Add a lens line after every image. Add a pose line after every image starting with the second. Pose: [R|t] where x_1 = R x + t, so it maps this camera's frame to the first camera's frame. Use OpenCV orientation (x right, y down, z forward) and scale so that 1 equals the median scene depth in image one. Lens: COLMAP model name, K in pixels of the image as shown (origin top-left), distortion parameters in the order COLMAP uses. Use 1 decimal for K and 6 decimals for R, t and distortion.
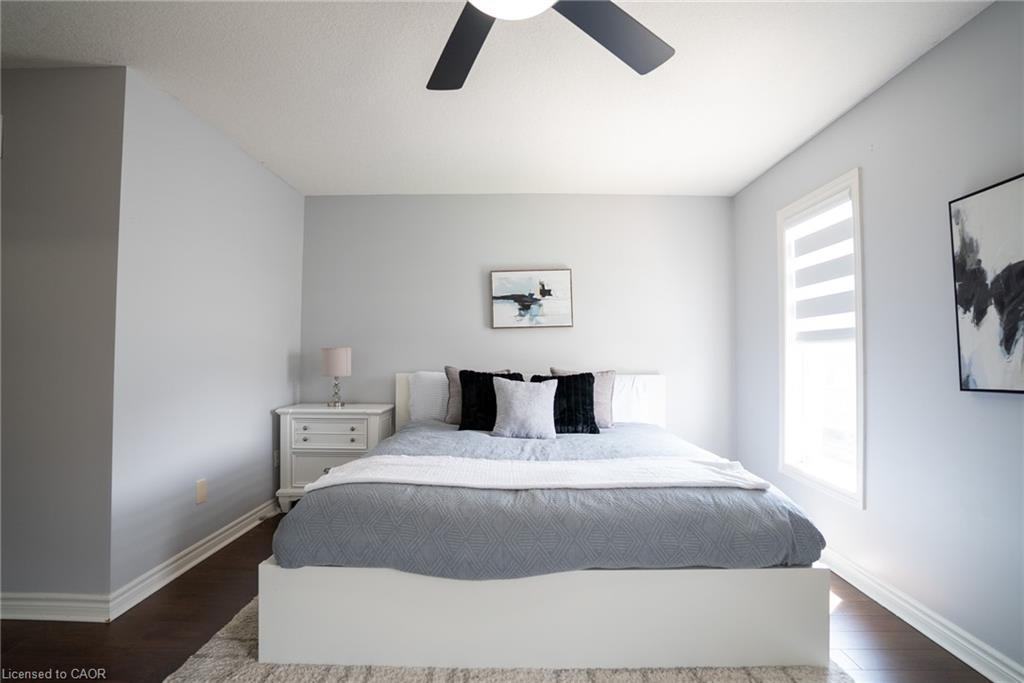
lens RADIAL K [[508.7, 0, 511.3], [0, 508.7, 339.4], [0, 0, 1]] dist [-0.073652, 0.032477]
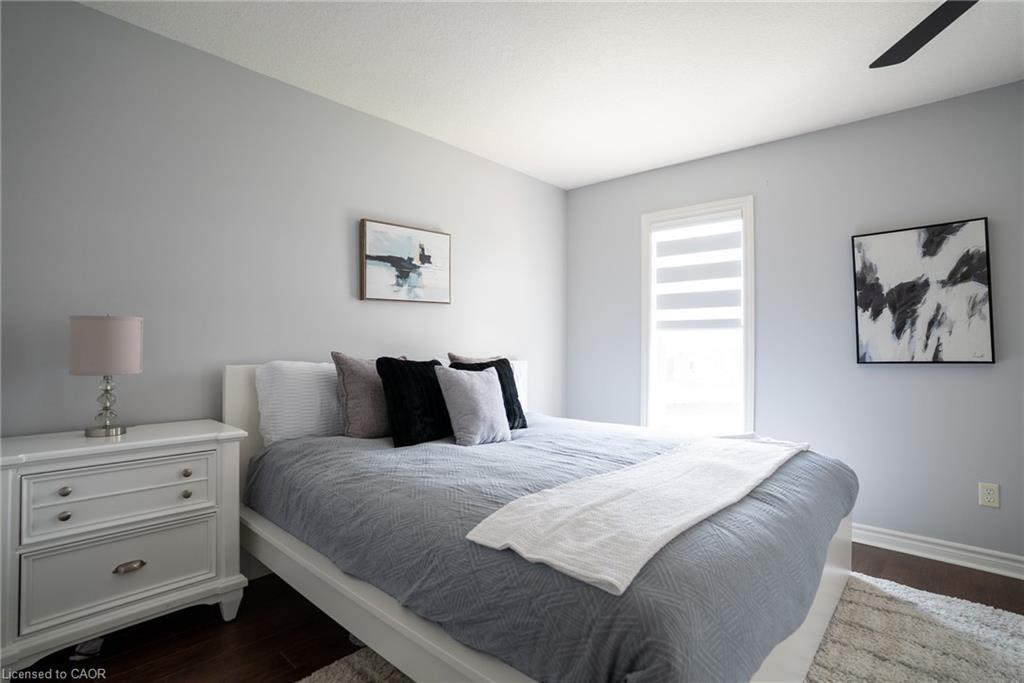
lens RADIAL K [[508.7, 0, 511.3], [0, 508.7, 339.4], [0, 0, 1]] dist [-0.073652, 0.032477]
pose [[0.661116, 0.012423, 0.750181, -0.509539], [-0.028388, 0.999561, 0.008464, 0.026684], [-0.749747, -0.026892, 0.661178, 0.440540]]
